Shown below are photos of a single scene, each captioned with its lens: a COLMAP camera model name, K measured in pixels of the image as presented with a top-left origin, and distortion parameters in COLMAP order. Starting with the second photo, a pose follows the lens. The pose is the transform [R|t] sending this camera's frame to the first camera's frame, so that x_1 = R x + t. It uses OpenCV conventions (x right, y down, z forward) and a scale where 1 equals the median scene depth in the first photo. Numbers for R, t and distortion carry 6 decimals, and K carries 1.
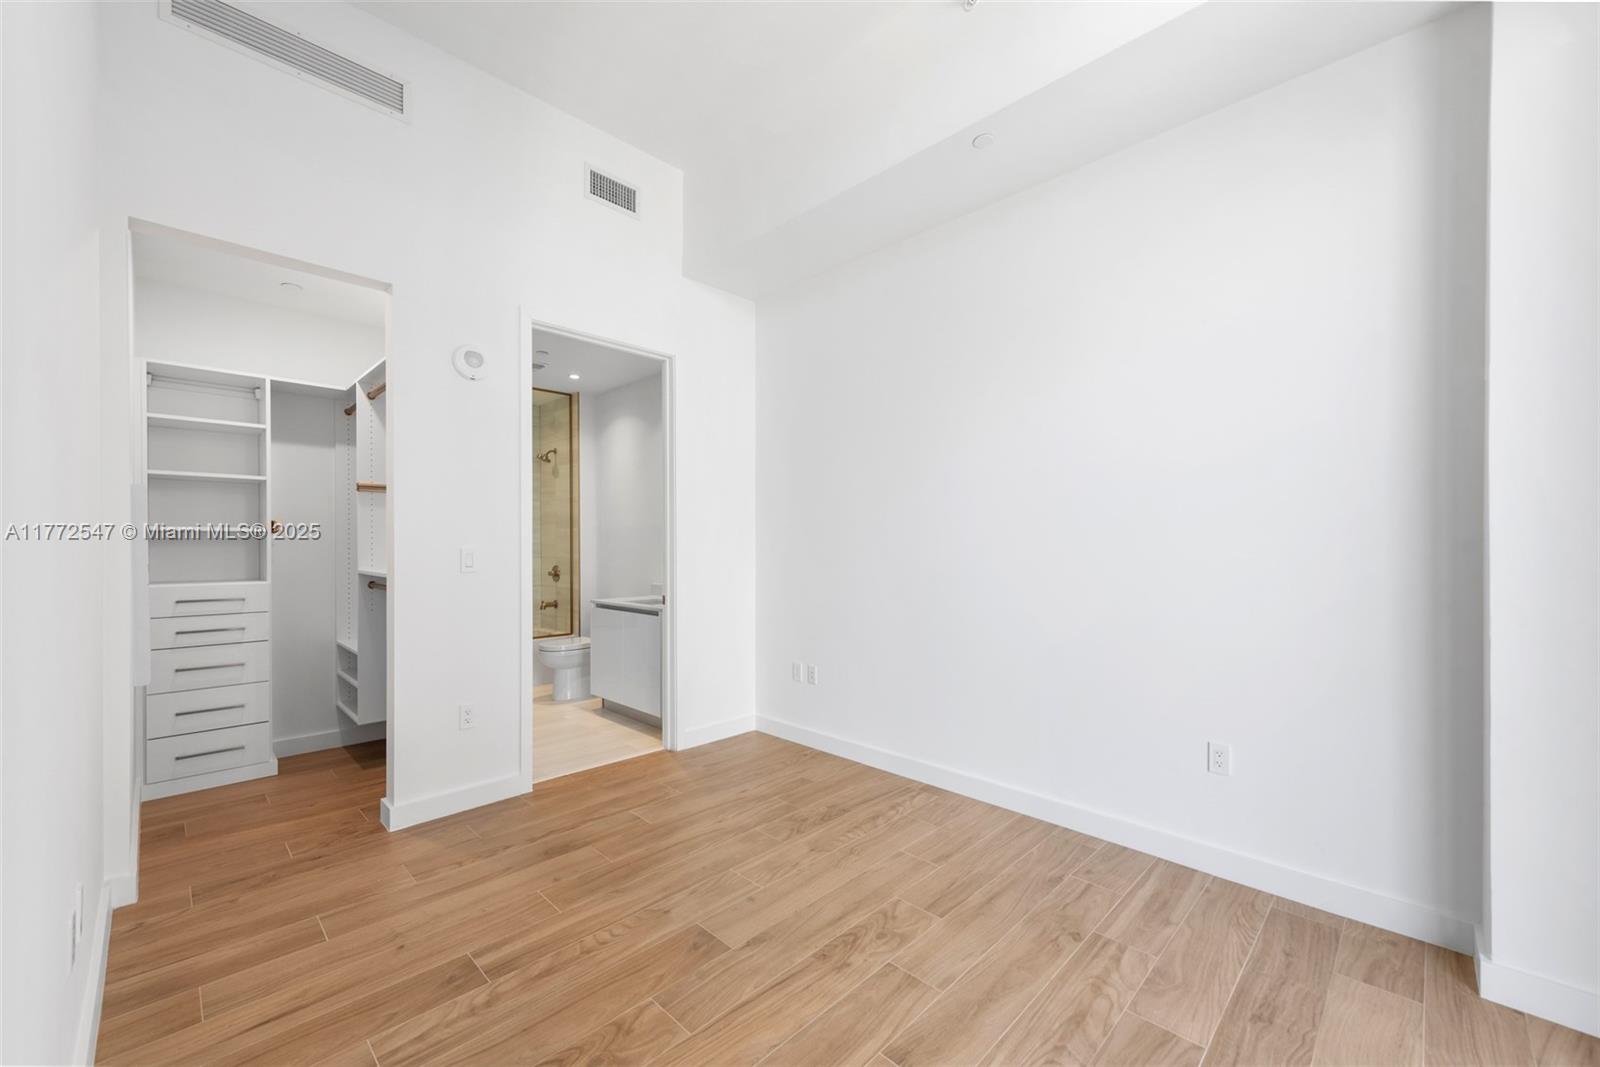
lens RADIAL K [[637.0, 0, 802.3], [0, 637.0, 537.3], [0, 0, 1]] dist [0.014190, -0.000355]
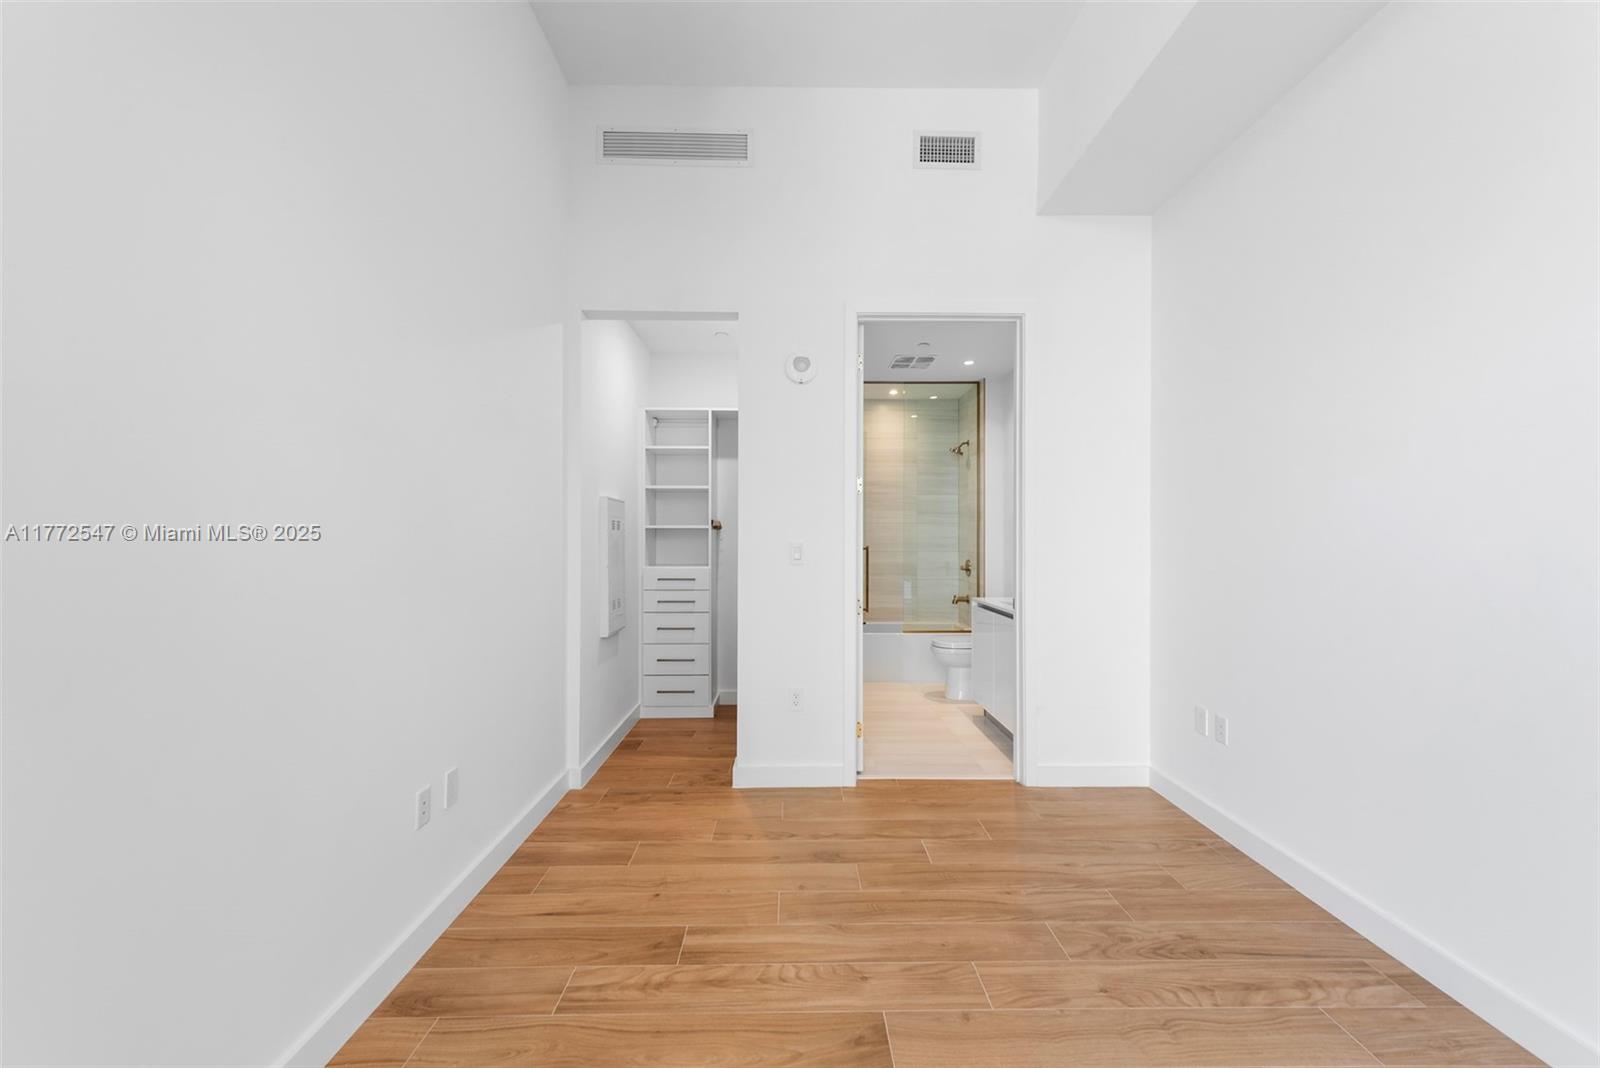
lens RADIAL K [[637.0, 0, 809.8], [0, 637.0, 531.8], [0, 0, 1]] dist [0.014190, -0.000355]
pose [[0.714857, -0.004954, -0.699253, 0.217038], [0.006413, 0.999979, -0.000528, 0.000427], [0.699241, -0.004107, 0.714874, 0.234562]]
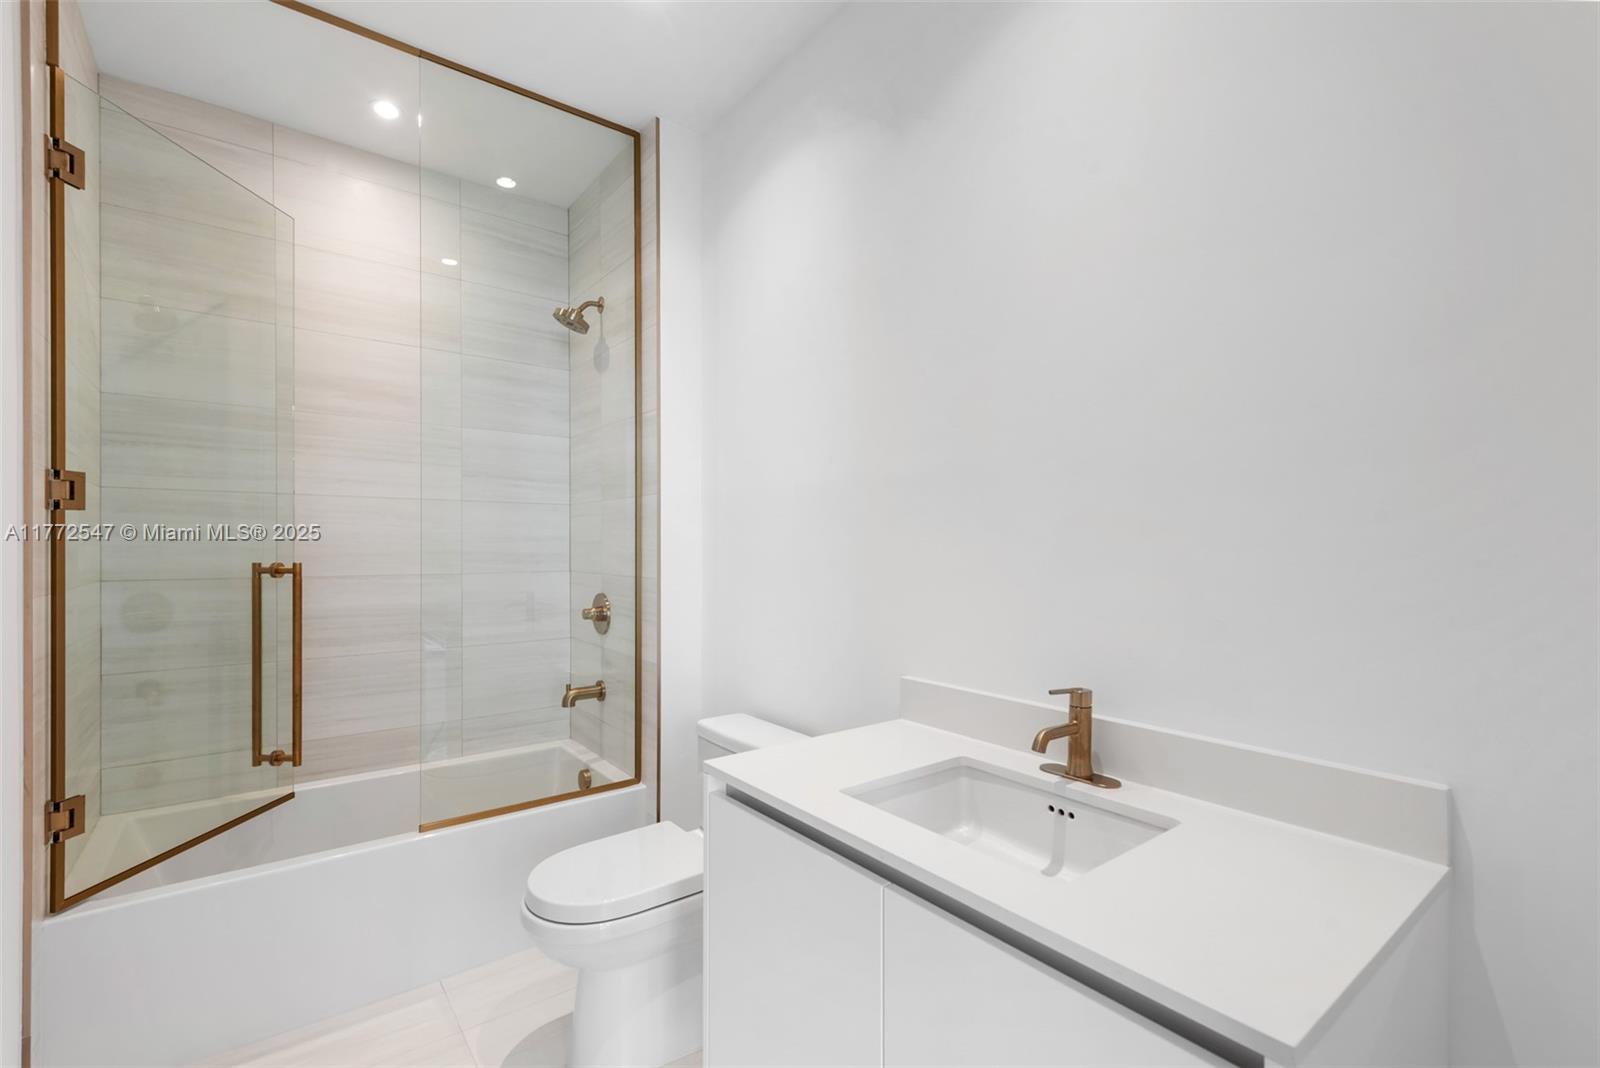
lens RADIAL K [[686.1, 0, 802.5], [0, 686.1, 567.2], [0, 0, 1]] dist [0.004550, 0.000153]
pose [[0.992070, 0.015969, -0.124666, -0.368436], [-0.011354, 0.999227, 0.037637, 0.018650], [0.125171, -0.035923, 0.991485, 1.045714]]
